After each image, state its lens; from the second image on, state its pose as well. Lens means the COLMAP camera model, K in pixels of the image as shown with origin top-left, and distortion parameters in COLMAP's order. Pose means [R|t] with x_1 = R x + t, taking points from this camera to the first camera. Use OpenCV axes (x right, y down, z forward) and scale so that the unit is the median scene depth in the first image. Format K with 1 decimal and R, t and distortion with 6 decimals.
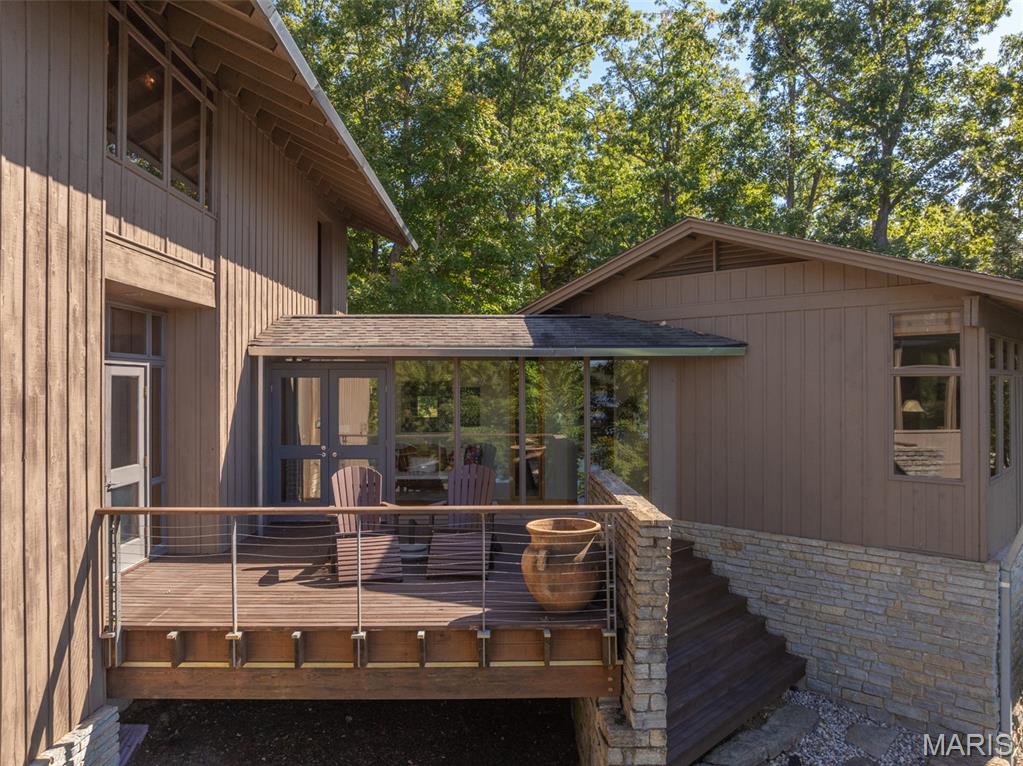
lens RADIAL K [[728.2, 0, 522.4], [0, 728.2, 384.2], [0, 0, 1]] dist [-0.090284, 0.081012]
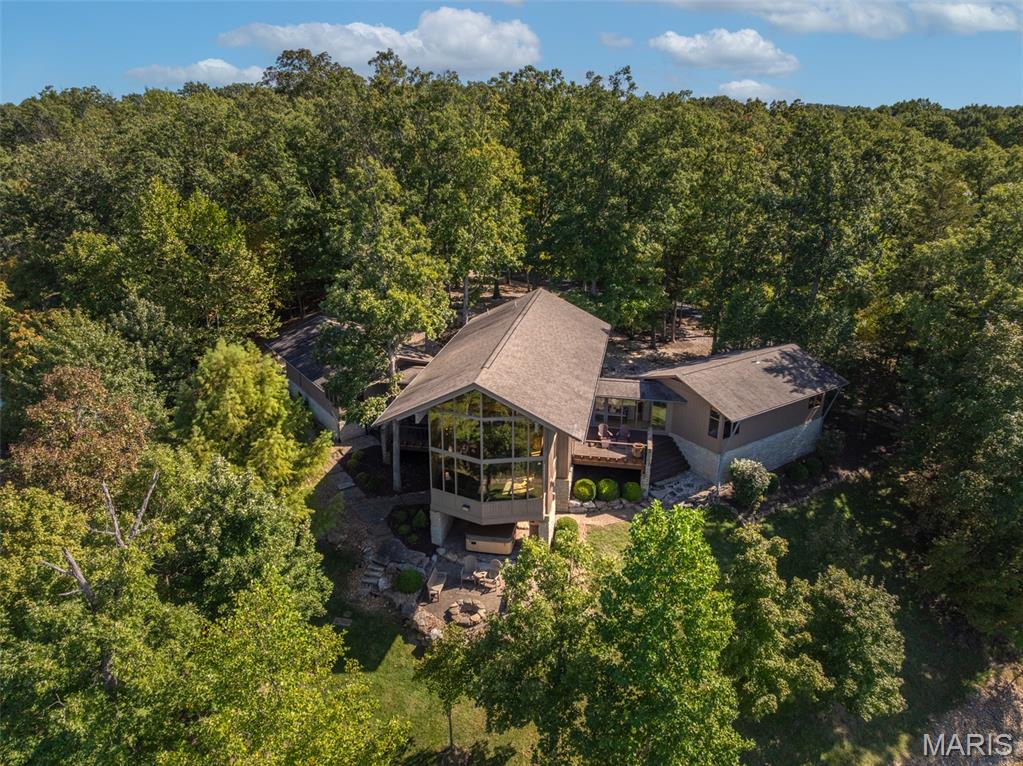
lens RADIAL K [[718.9, 0, 511.5], [0, 718.9, 383.0], [0, 0, 1]] dist [-0.043677, 0.011172]
pose [[0.976706, 0.083962, -0.197476, 0.047960], [-0.010168, 0.937347, 0.348249, -0.734847], [0.214343, -0.338129, 0.916366, -1.425912]]
